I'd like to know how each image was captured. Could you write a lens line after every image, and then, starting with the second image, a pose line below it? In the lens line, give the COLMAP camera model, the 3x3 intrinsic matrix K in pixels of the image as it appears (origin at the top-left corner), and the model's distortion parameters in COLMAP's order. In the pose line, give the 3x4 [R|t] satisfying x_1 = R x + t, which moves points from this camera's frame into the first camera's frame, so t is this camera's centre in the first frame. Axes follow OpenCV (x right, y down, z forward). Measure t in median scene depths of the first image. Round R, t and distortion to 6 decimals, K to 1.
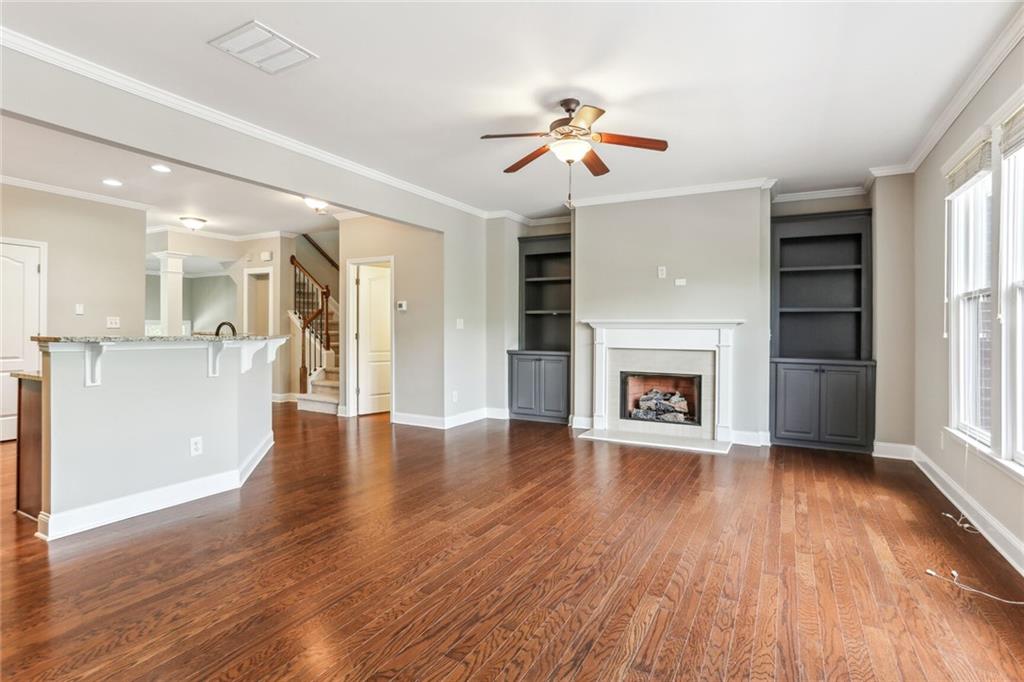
lens RADIAL K [[516.8, 0, 508.3], [0, 516.8, 329.7], [0, 0, 1]] dist [-0.034055, 0.022358]
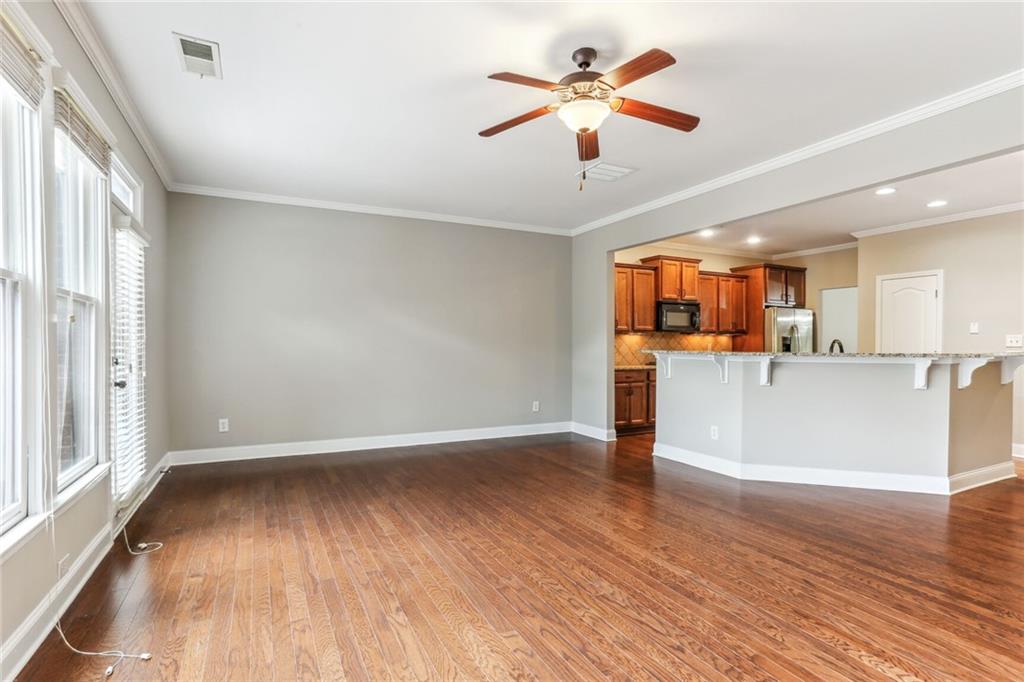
lens RADIAL K [[516.8, 0, 518.7], [0, 516.8, 344.8], [0, 0, 1]] dist [-0.034055, 0.022358]
pose [[-0.562100, -0.006287, -0.827046, 0.515522], [-0.005049, 0.999979, -0.004170, 0.002139], [0.827054, 0.001832, -0.562119, 0.849687]]
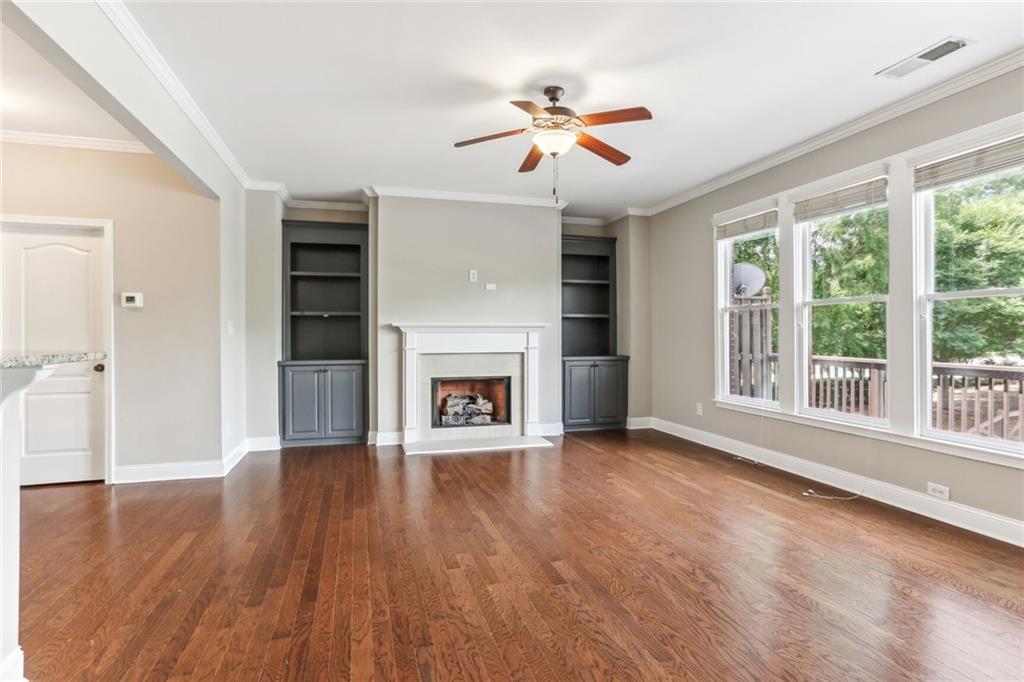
lens RADIAL K [[516.8, 0, 512.1], [0, 516.8, 326.5], [0, 0, 1]] dist [-0.034055, 0.022358]
pose [[0.706353, 0.000838, 0.707860, -0.370943], [0.009335, 0.999901, -0.010499, -0.002075], [-0.707798, 0.014024, 0.706275, 0.246026]]
